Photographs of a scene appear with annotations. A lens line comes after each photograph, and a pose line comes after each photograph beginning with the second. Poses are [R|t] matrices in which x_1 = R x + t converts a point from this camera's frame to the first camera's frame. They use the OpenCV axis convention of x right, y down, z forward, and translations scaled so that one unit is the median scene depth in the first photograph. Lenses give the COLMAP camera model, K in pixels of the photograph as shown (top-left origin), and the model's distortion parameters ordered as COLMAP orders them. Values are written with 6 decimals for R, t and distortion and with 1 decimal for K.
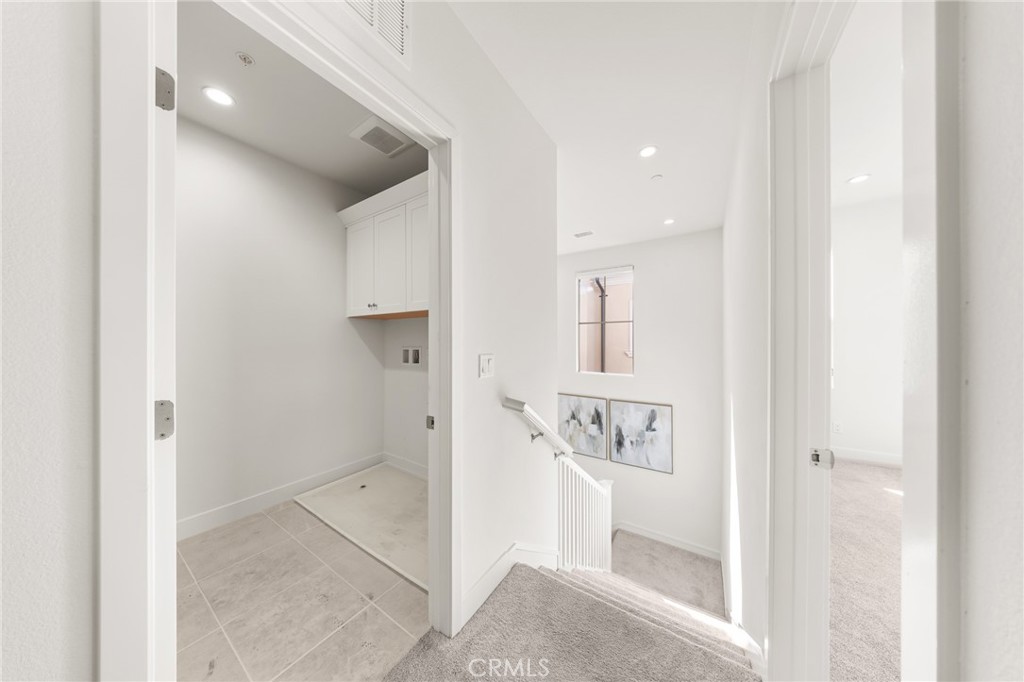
lens RADIAL K [[300.8, 0, 511.9], [0, 300.8, 343.4], [0, 0, 1]] dist [-0.001902, -0.000015]
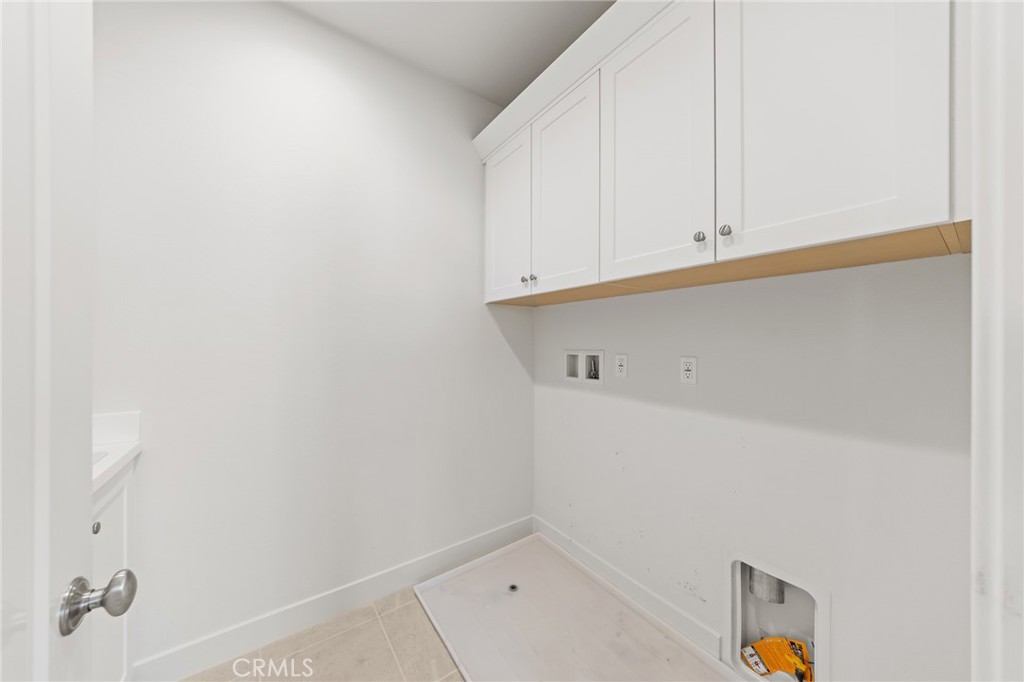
lens RADIAL K [[344.1, 0, 512.5], [0, 344.1, 341.6], [0, 0, 1]] dist [-0.002274, -0.000435]
pose [[0.935973, -0.001022, -0.352070, -0.237314], [-0.000916, 0.999985, -0.005336, -0.001890], [0.352070, 0.005317, 0.935958, 0.337876]]
